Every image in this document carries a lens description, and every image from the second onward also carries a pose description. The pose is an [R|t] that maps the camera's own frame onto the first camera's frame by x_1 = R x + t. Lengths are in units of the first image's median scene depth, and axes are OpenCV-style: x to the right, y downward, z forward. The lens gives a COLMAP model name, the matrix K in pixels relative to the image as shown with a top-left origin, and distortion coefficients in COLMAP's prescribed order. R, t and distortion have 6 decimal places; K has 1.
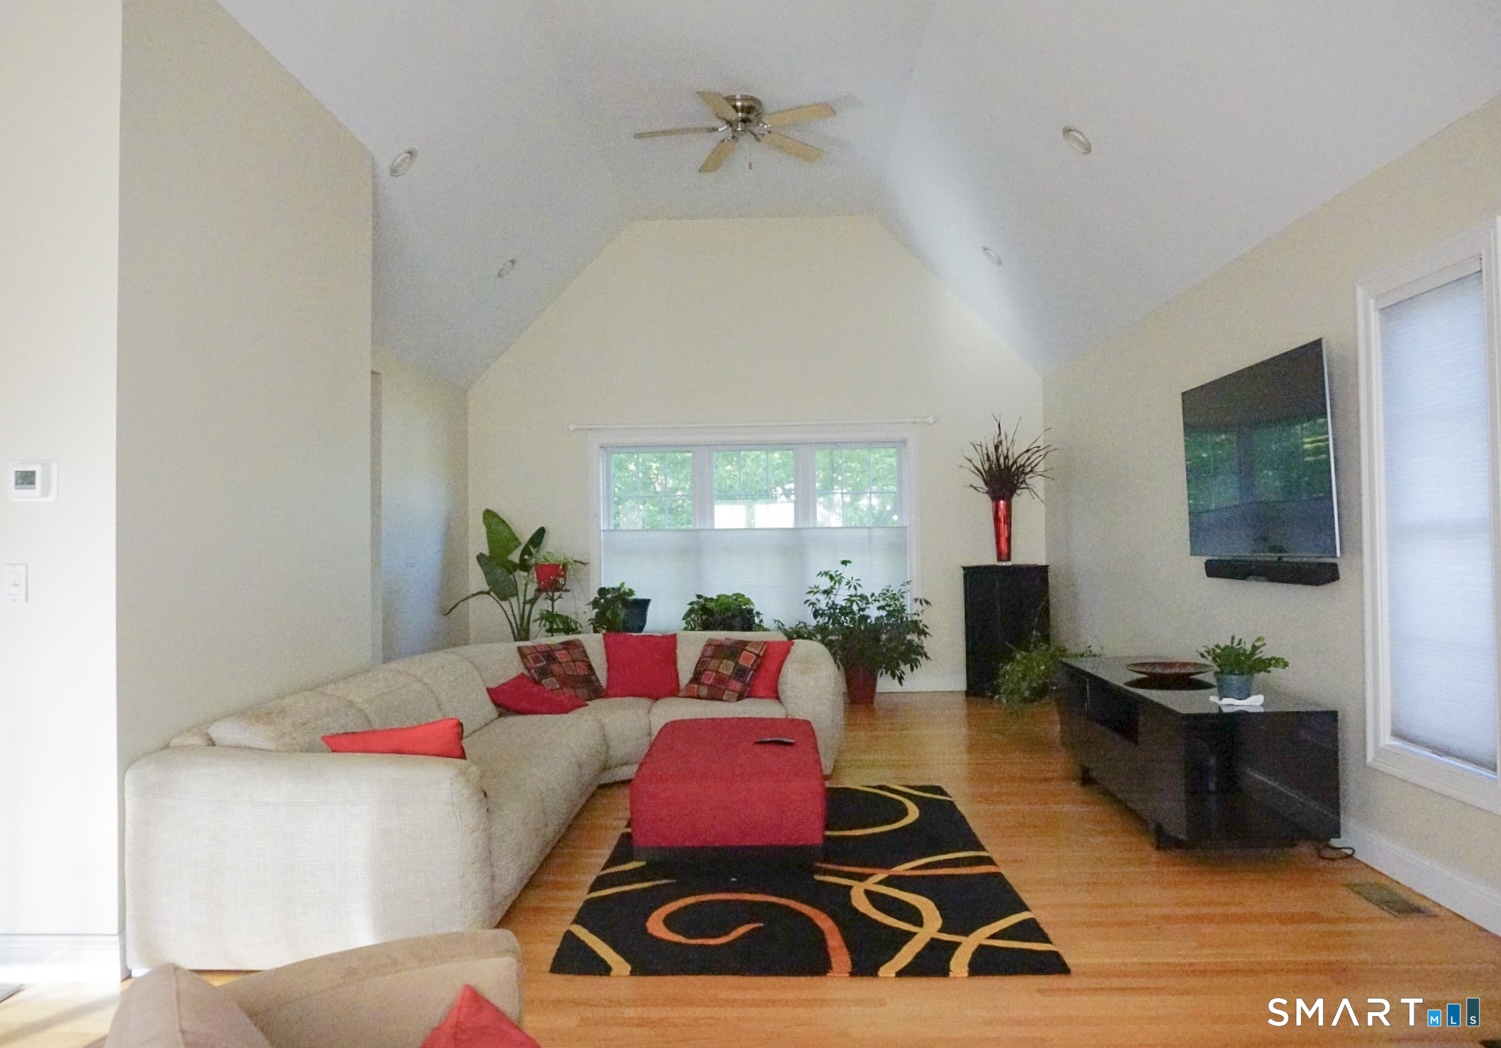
lens RADIAL K [[1087.7, 0, 753.7], [0, 1087.7, 527.0], [0, 0, 1]] dist [-0.029077, -0.000469]
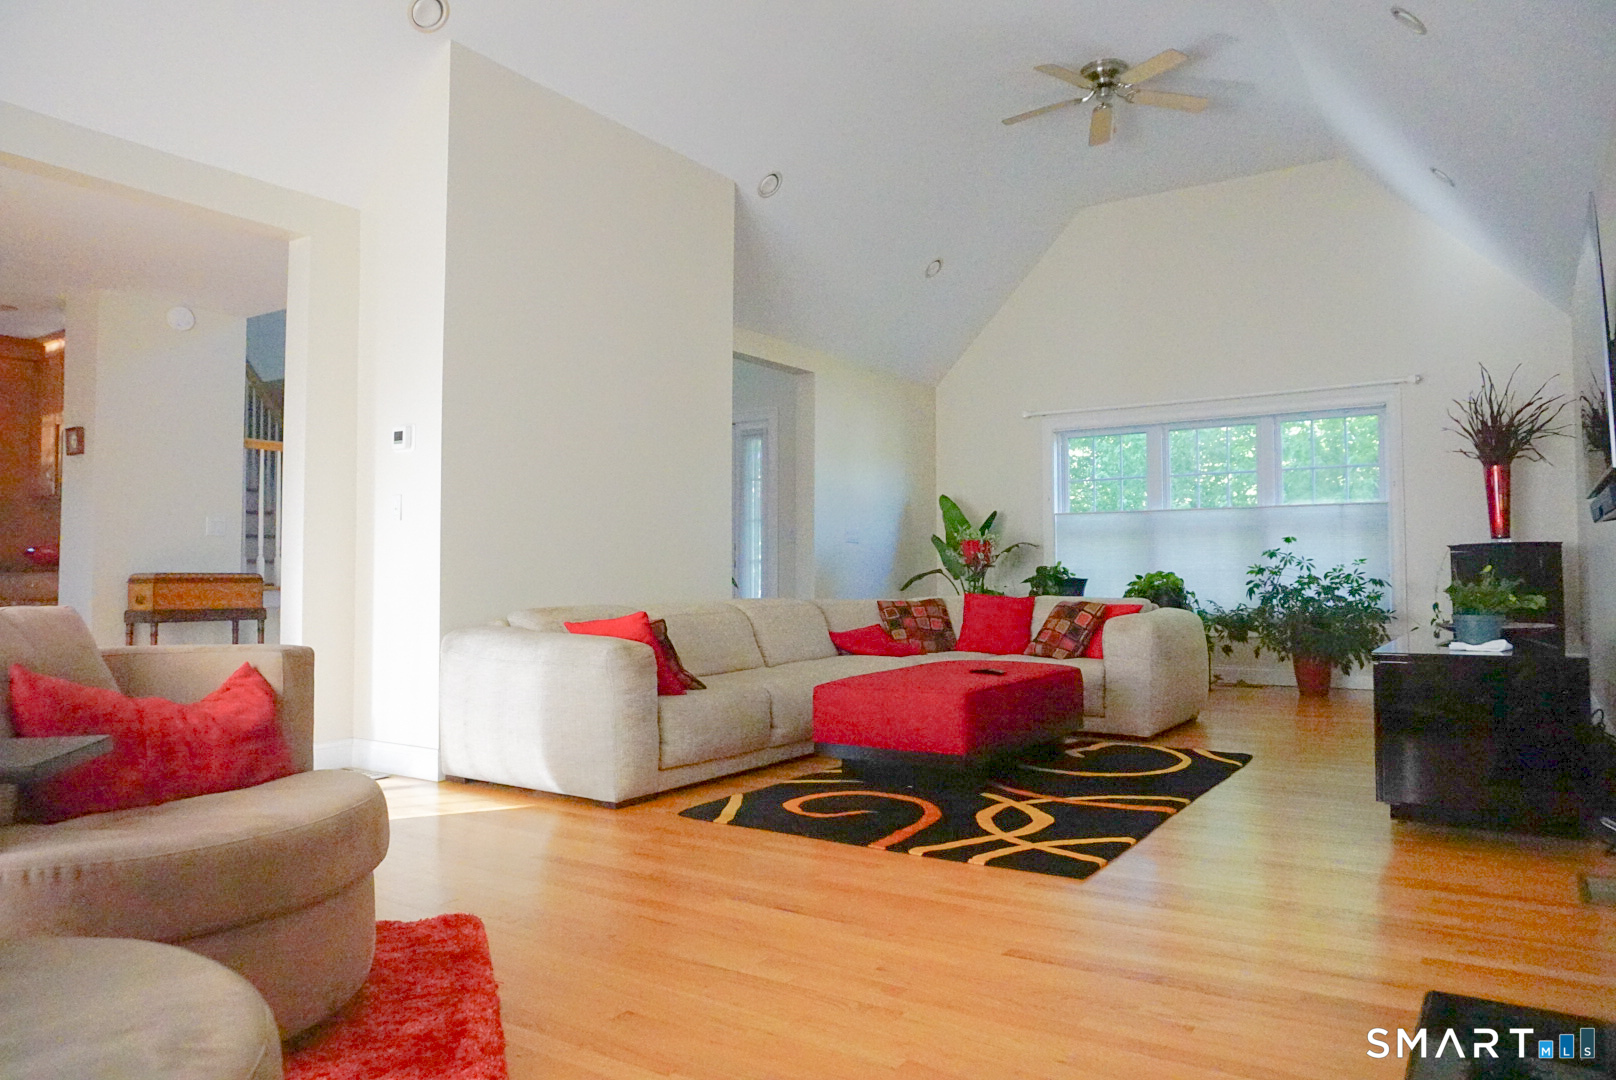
lens RADIAL K [[1085.8, 0, 806.1], [0, 1085.8, 538.7], [0, 0, 1]] dist [-0.024593, 0.004300]
pose [[0.846762, -0.007550, -0.531918, 0.224310], [0.000381, 0.999908, -0.013585, 0.044274], [0.531971, 0.011300, 0.846687, 0.013822]]
